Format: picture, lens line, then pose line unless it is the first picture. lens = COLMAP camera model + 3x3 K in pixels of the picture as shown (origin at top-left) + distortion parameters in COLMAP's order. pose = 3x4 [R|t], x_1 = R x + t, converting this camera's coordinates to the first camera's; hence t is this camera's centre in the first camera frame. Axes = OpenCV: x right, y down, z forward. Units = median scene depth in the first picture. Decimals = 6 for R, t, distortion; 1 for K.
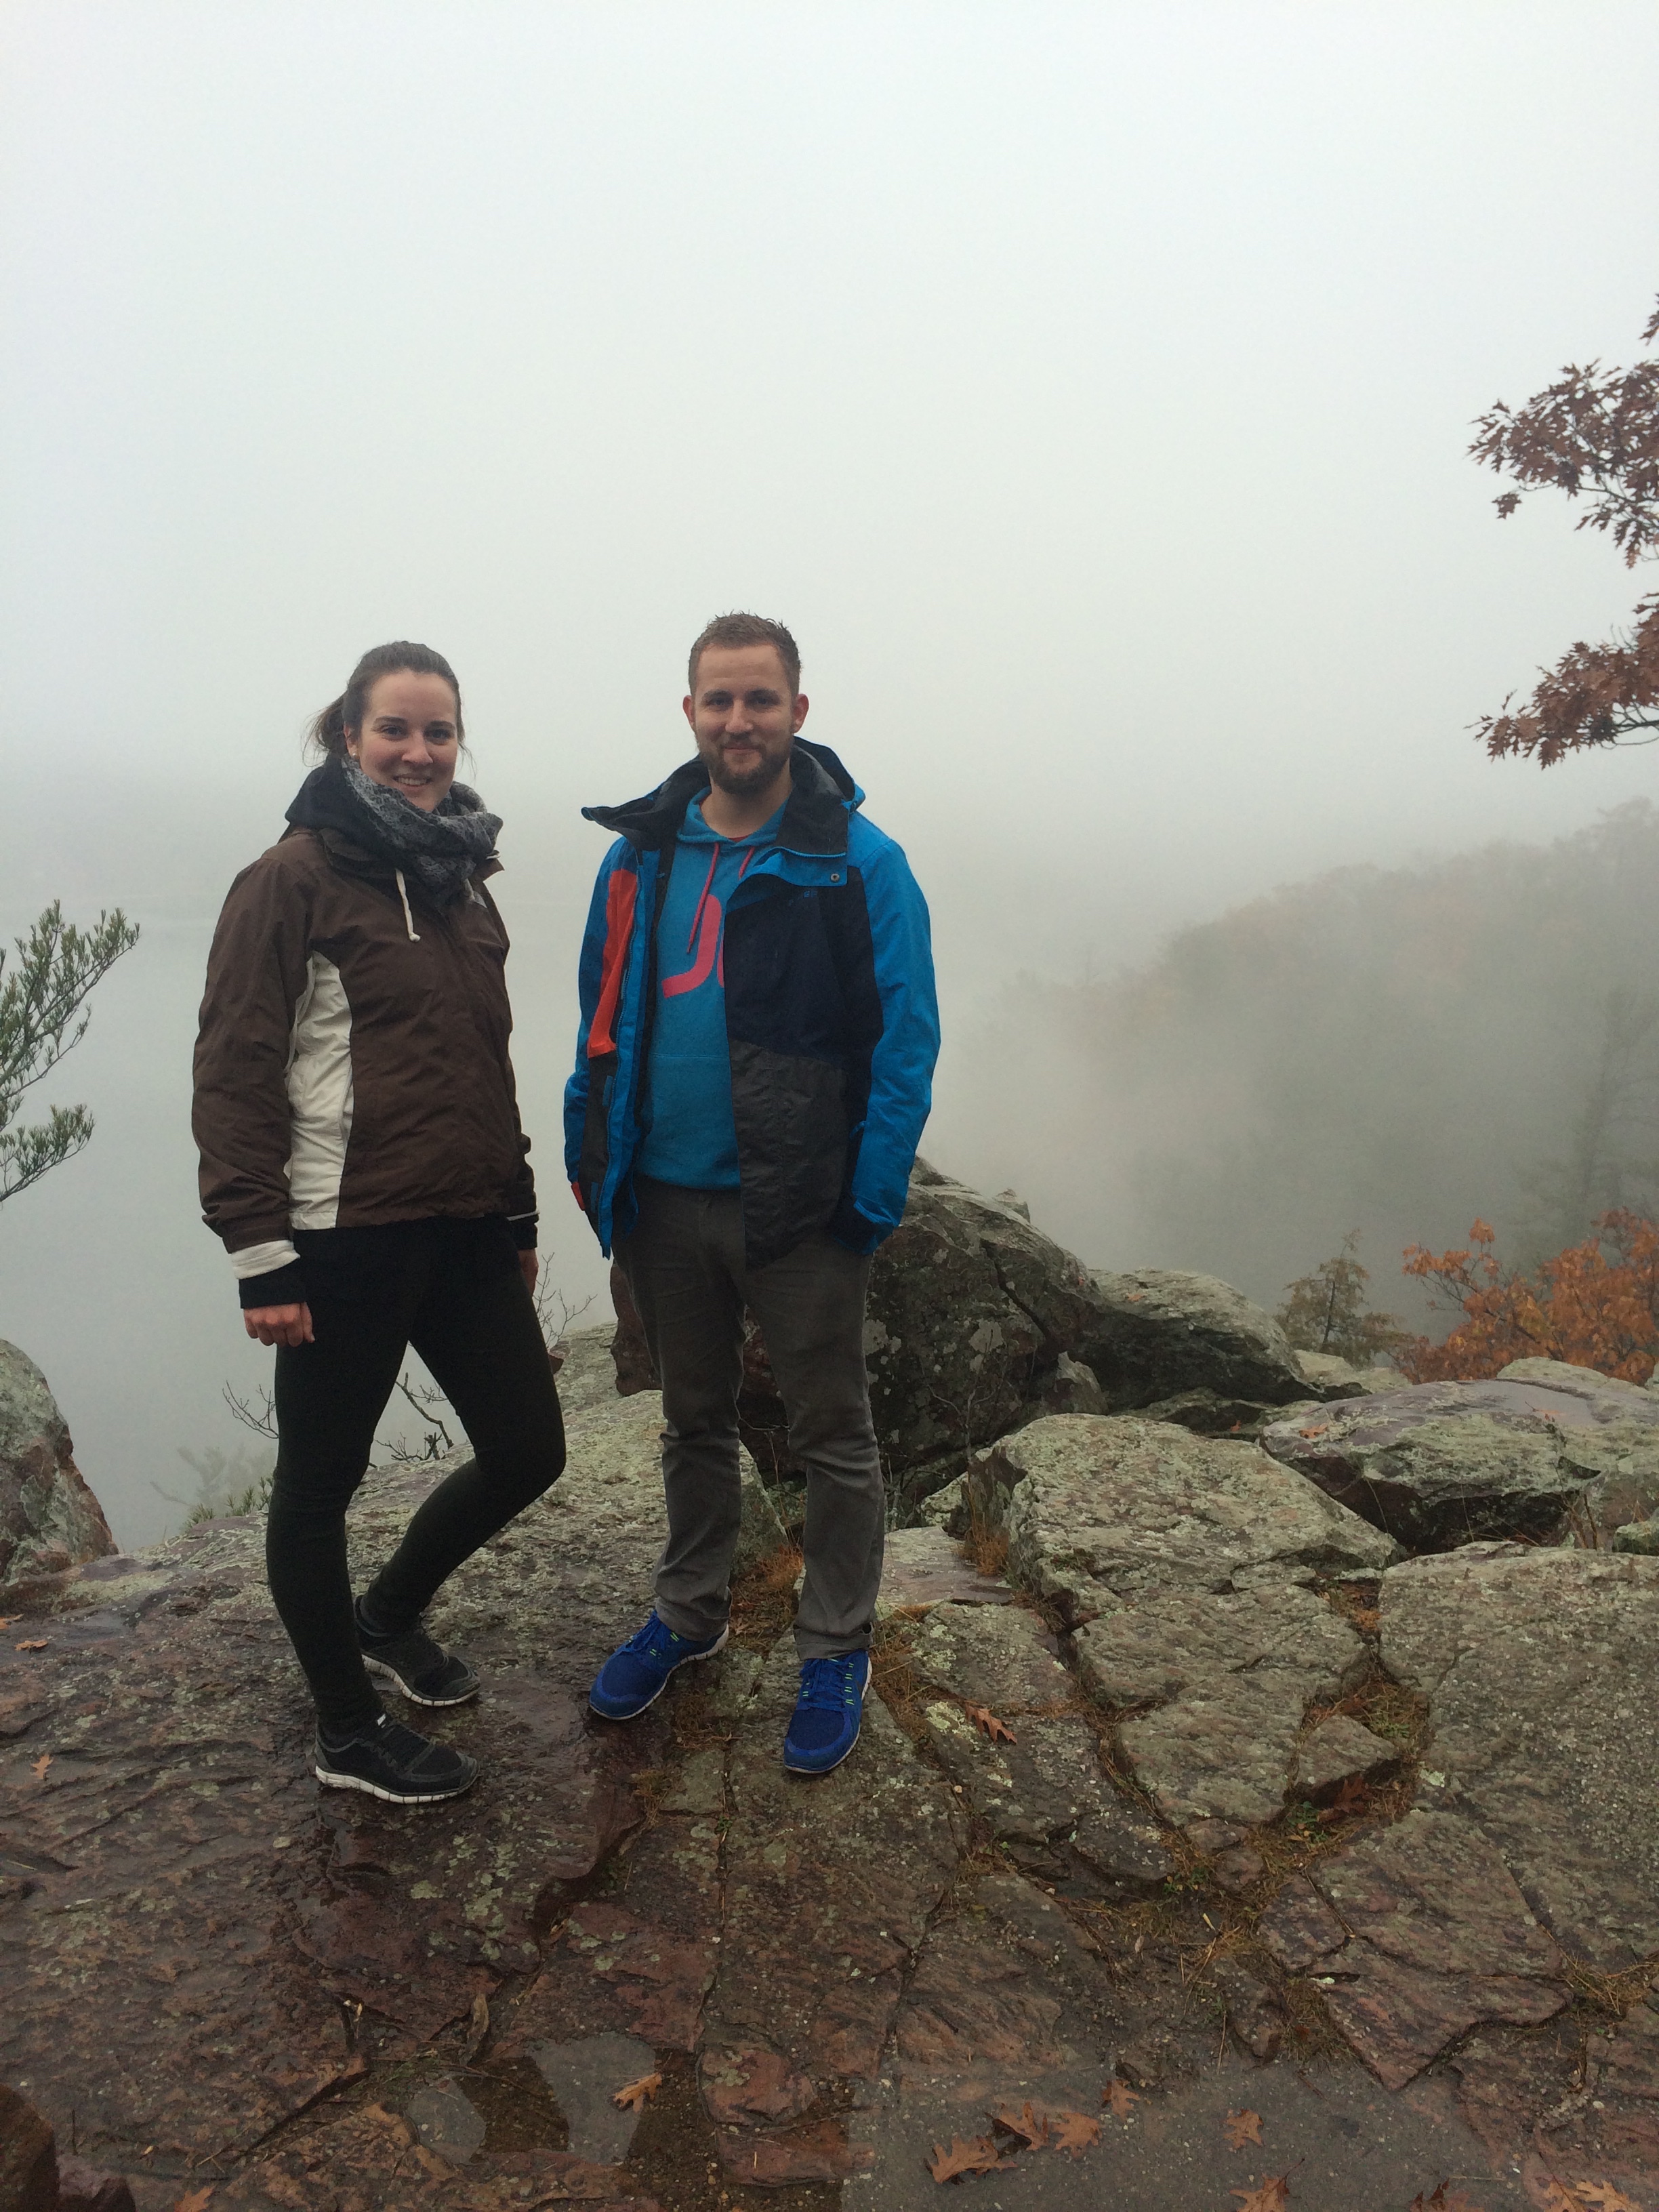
lens RADIAL K [[1869.9, 0, 829.5], [0, 1869.9, 1106.0], [0, 0, 1]] dist [0.086240, -0.085399]
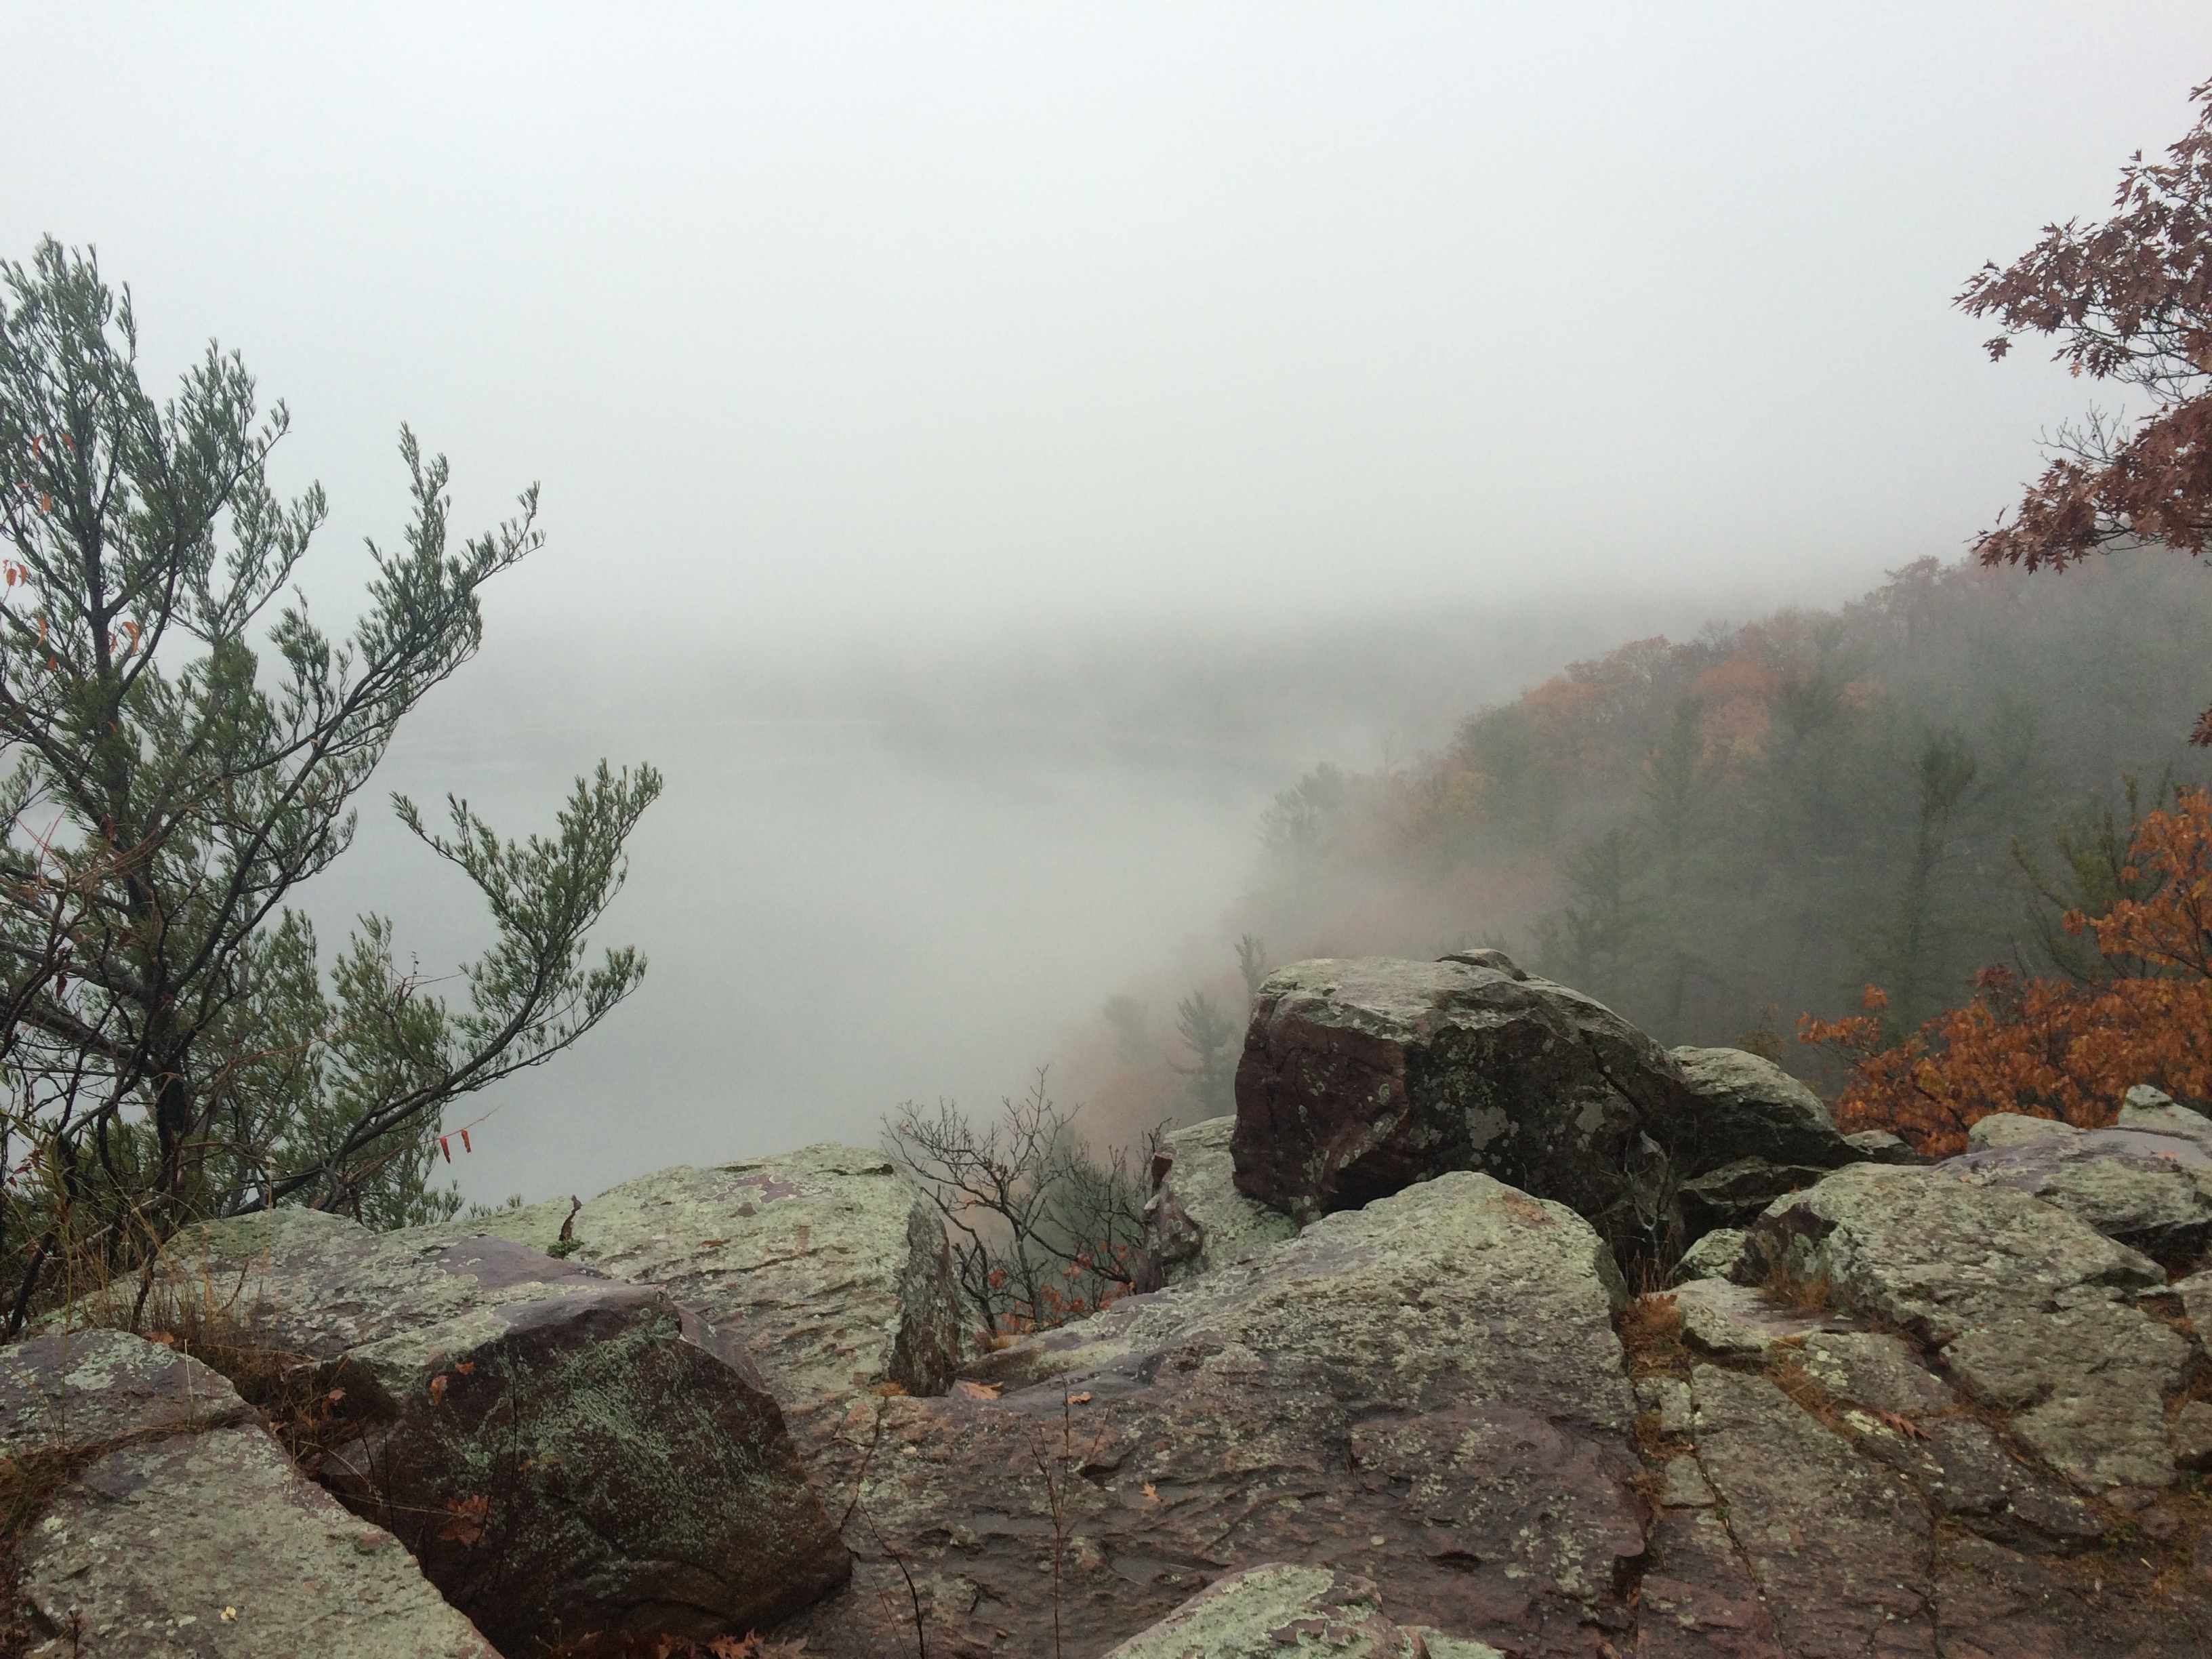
lens RADIAL K [[1874.8, 0, 1106.0], [0, 1874.8, 829.5], [0, 0, 1]] dist [0.044863, -0.068938]
pose [[0.998619, -0.052427, -0.003269, -0.360801], [0.052250, 0.997803, -0.040739, -0.027908], [0.005397, 0.040512, 0.999164, -0.204300]]
